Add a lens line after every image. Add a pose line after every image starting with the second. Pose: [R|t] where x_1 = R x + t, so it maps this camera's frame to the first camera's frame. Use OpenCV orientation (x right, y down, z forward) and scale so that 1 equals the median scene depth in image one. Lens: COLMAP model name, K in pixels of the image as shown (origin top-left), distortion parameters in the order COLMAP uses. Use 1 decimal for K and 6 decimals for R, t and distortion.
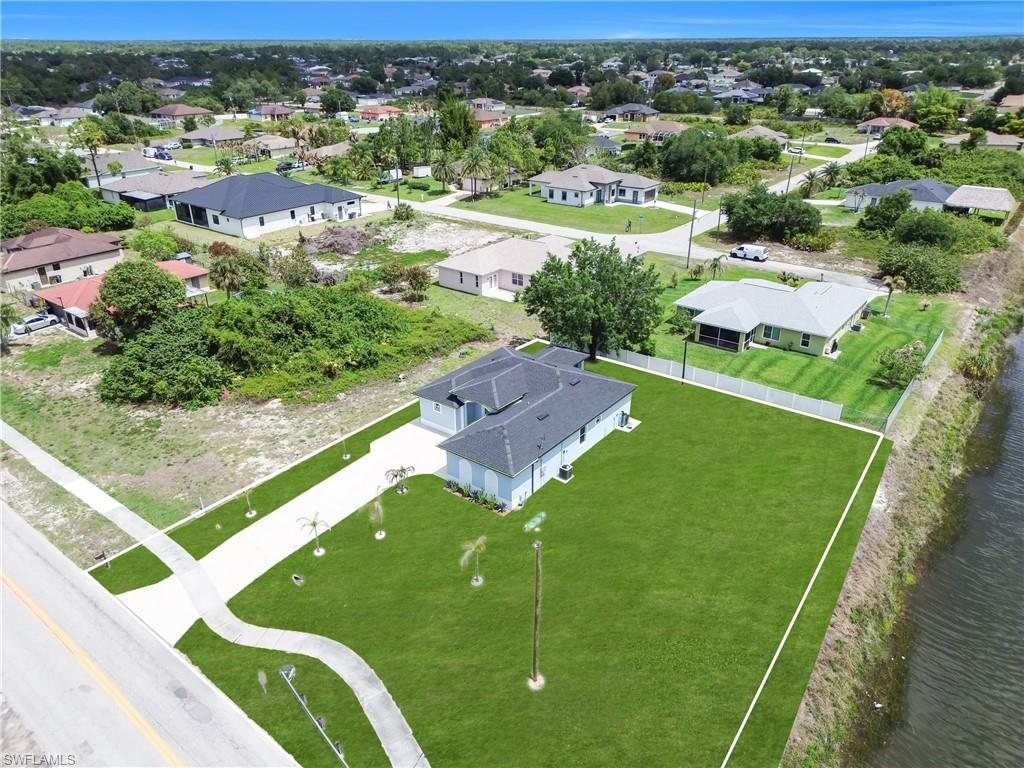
lens RADIAL K [[719.7, 0, 508.7], [0, 719.7, 383.0], [0, 0, 1]] dist [0.060943, -0.070597]
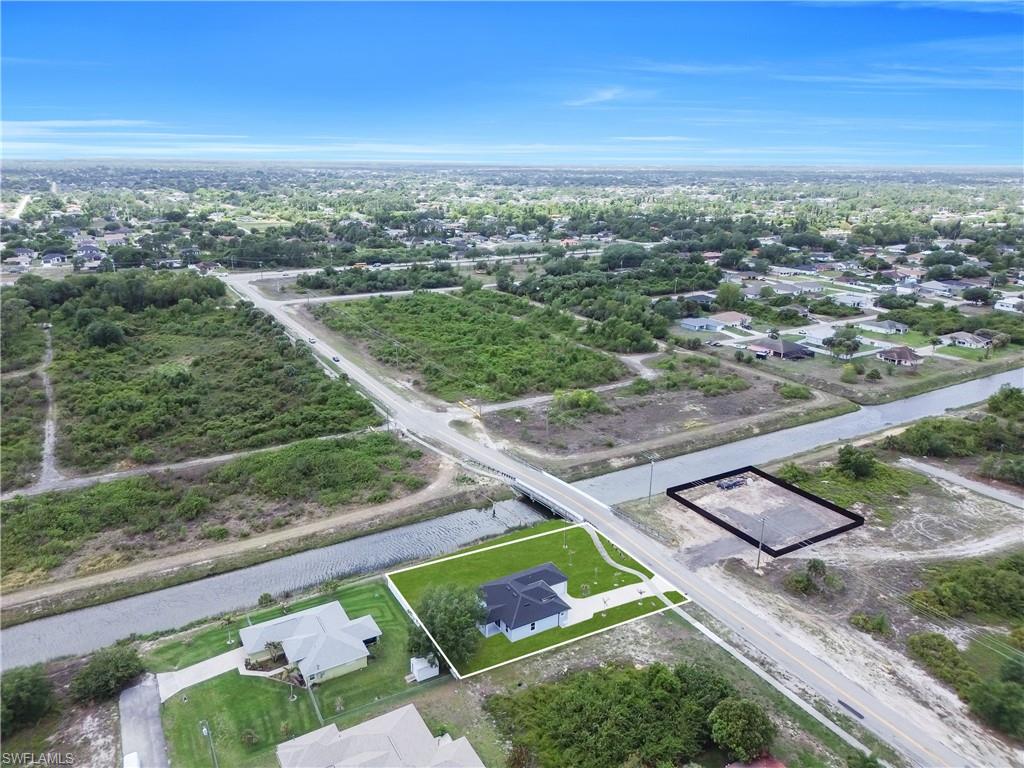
lens RADIAL K [[719.7, 0, 508.7], [0, 719.7, 383.0], [0, 0, 1]] dist [0.060943, -0.070597]
pose [[-0.925507, -0.115646, 0.360643, -0.521645], [0.158291, 0.746965, 0.645745, -1.503453], [-0.344066, 0.654728, -0.673016, 1.636297]]
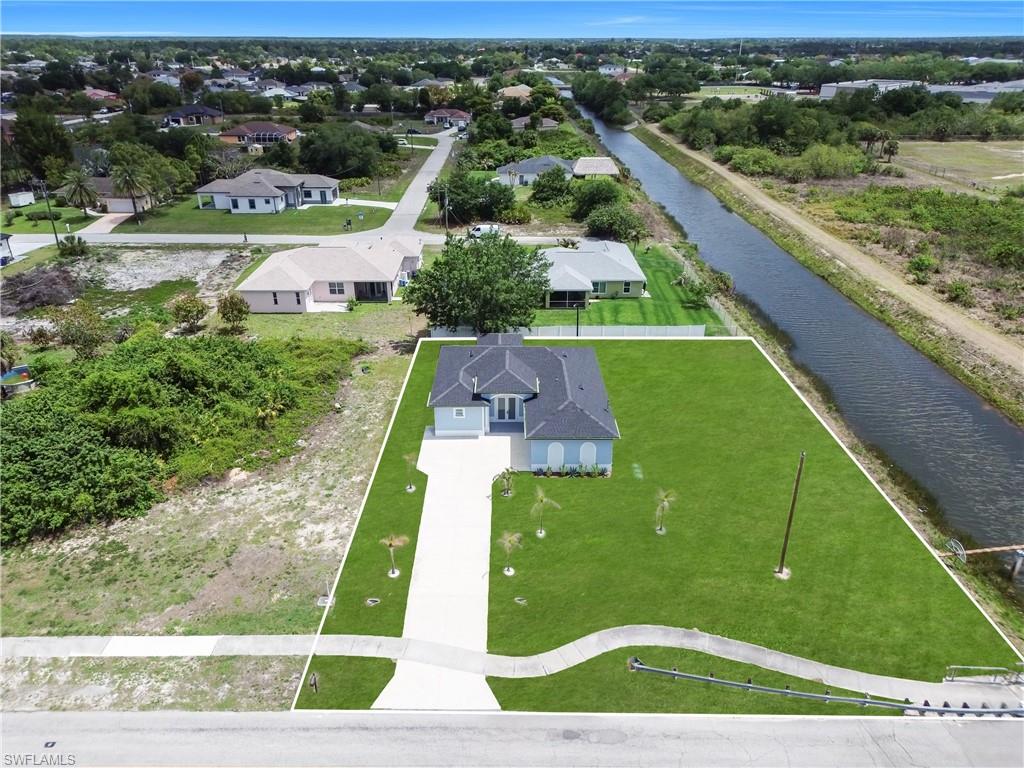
lens RADIAL K [[719.7, 0, 508.7], [0, 719.7, 383.0], [0, 0, 1]] dist [0.060943, -0.070597]
pose [[0.789996, -0.258453, 0.555975, -0.451675], [0.257986, 0.962750, 0.080971, -0.052130], [-0.556192, 0.079467, 0.827246, 0.117461]]
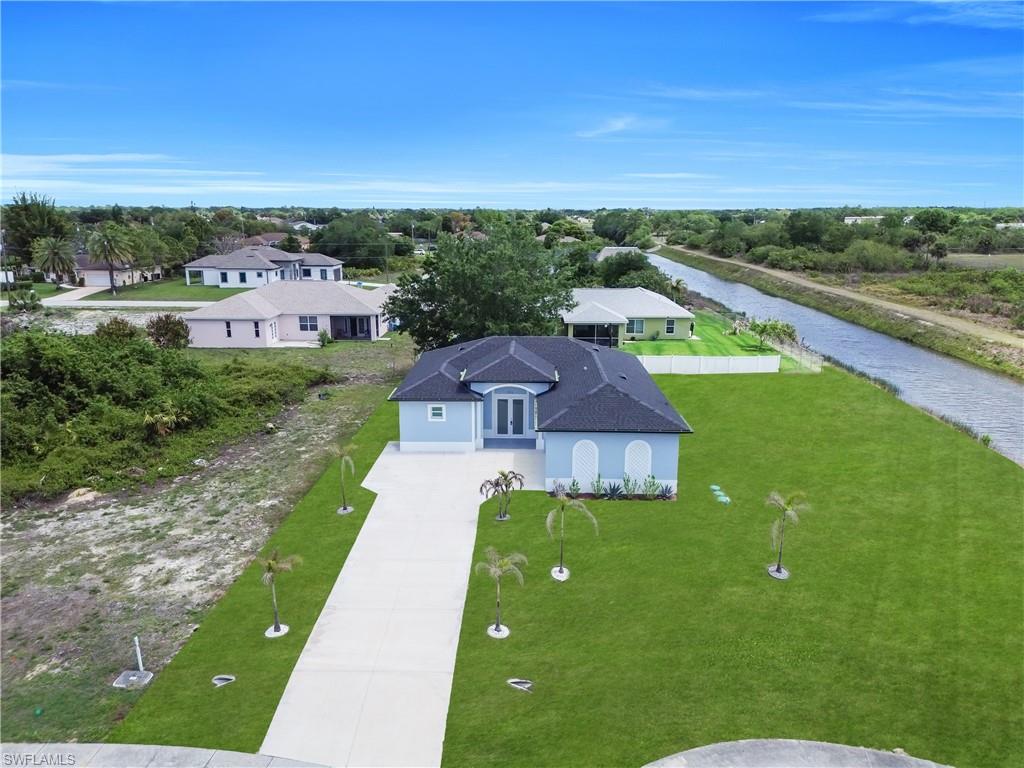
lens RADIAL K [[719.7, 0, 508.7], [0, 719.7, 383.0], [0, 0, 1]] dist [0.060943, -0.070597]
pose [[0.809771, -0.131245, 0.571880, -0.321024], [0.247256, 0.960225, -0.129741, 0.084157], [-0.532105, 0.246461, 0.810013, 0.341765]]
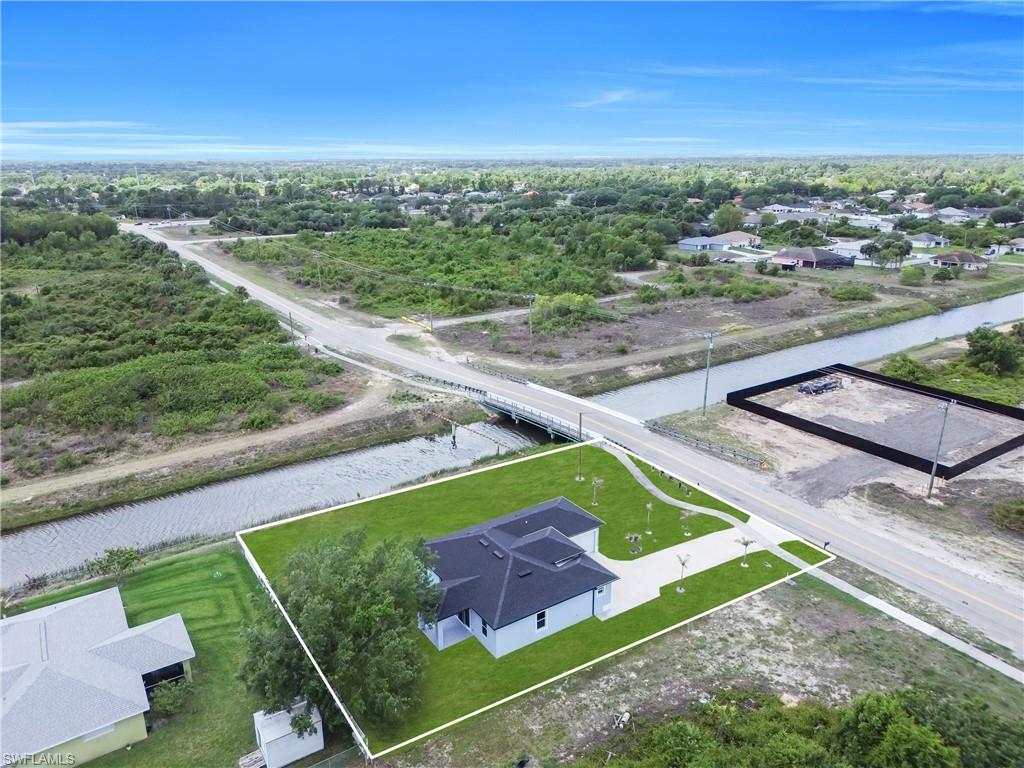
lens RADIAL K [[719.7, 0, 508.7], [0, 719.7, 383.0], [0, 0, 1]] dist [0.060943, -0.070597]
pose [[-0.946693, -0.085446, 0.310597, -0.221622], [0.148573, 0.739695, 0.656336, -0.695006], [-0.285828, 0.667496, -0.687569, 1.232053]]
